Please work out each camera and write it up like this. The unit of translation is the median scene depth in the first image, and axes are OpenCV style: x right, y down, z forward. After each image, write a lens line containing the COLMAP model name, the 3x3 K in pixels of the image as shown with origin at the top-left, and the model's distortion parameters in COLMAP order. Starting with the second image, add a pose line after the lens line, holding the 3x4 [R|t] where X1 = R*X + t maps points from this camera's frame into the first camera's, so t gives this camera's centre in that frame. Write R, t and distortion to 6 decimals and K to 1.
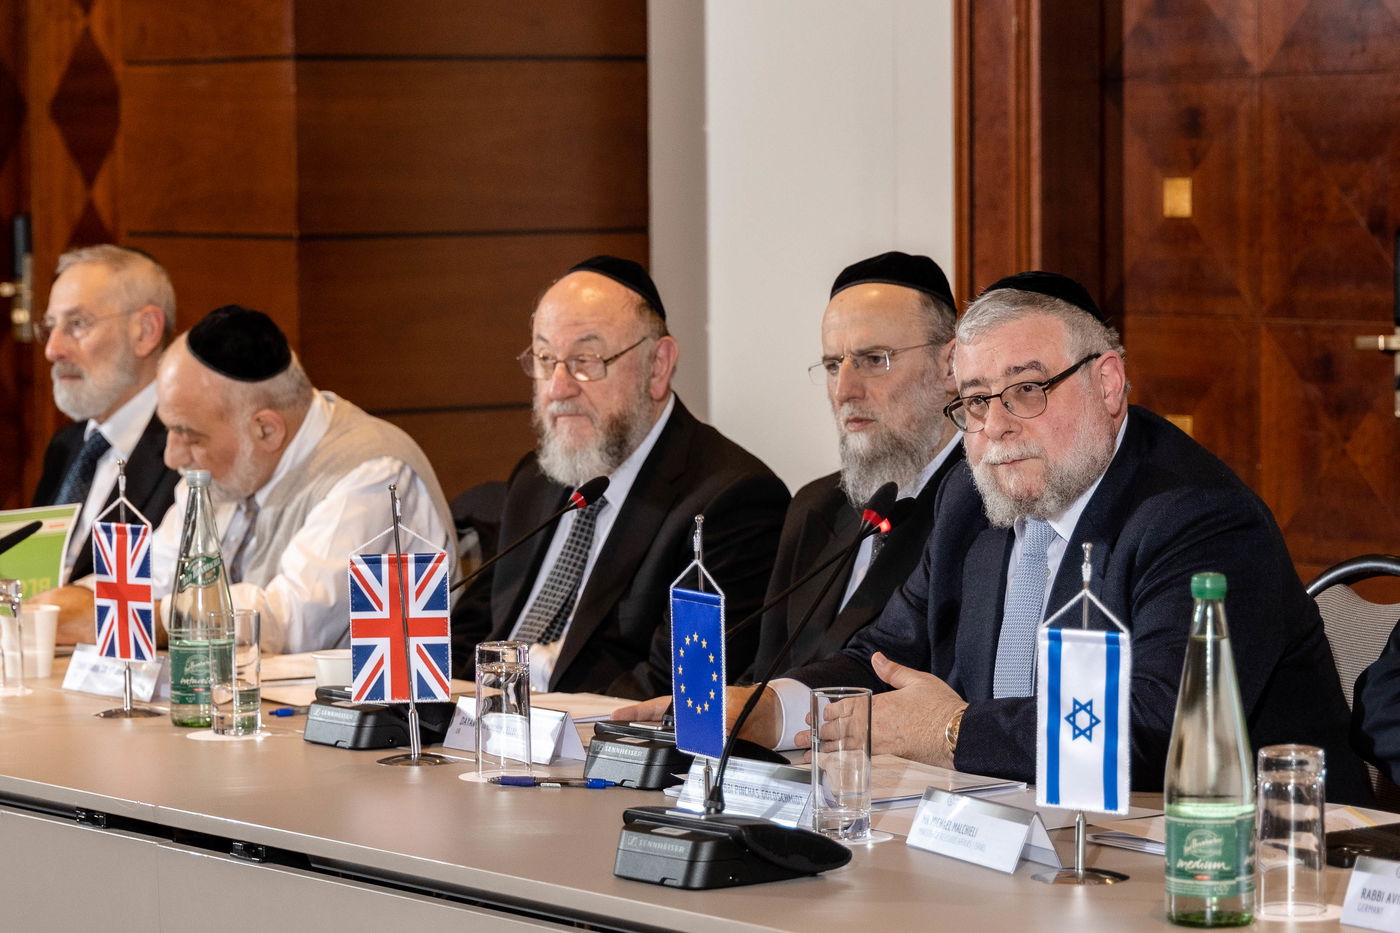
lens RADIAL K [[4477.8, 0, 700.0], [0, 4477.8, 466.5], [0, 0, 1]] dist [0.025381, 1.816509]
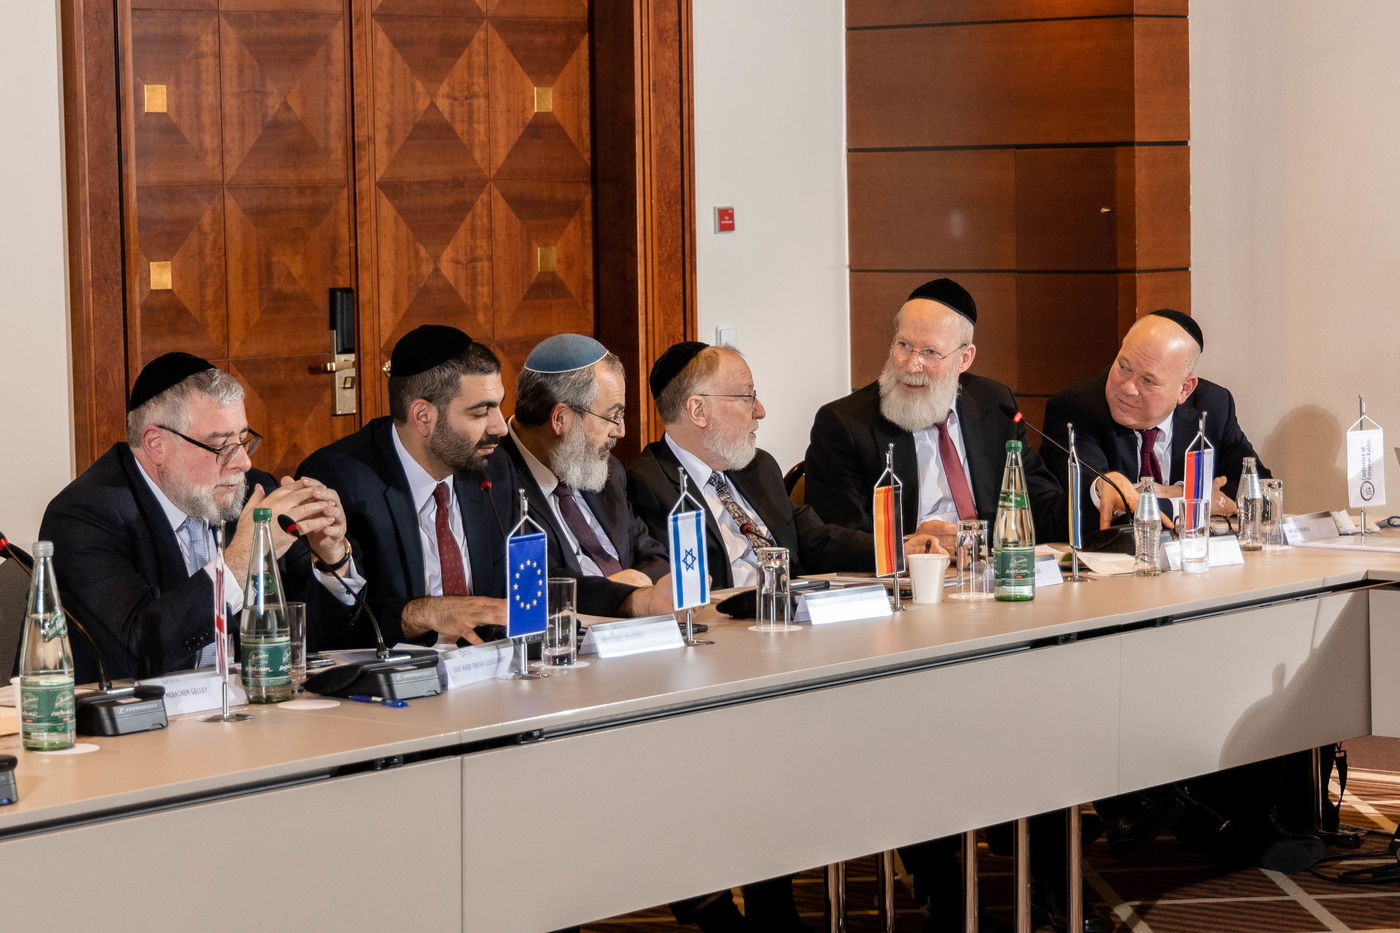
lens RADIAL K [[4171.2, 0, 700.0], [0, 4171.2, 466.5], [0, 0, 1]] dist [0.002132, -0.034021]
pose [[-0.269275, -0.051644, 0.961678, -1.307832], [0.082403, 0.993664, 0.076435, -0.095033], [-0.959531, 0.099827, -0.263313, 1.183678]]
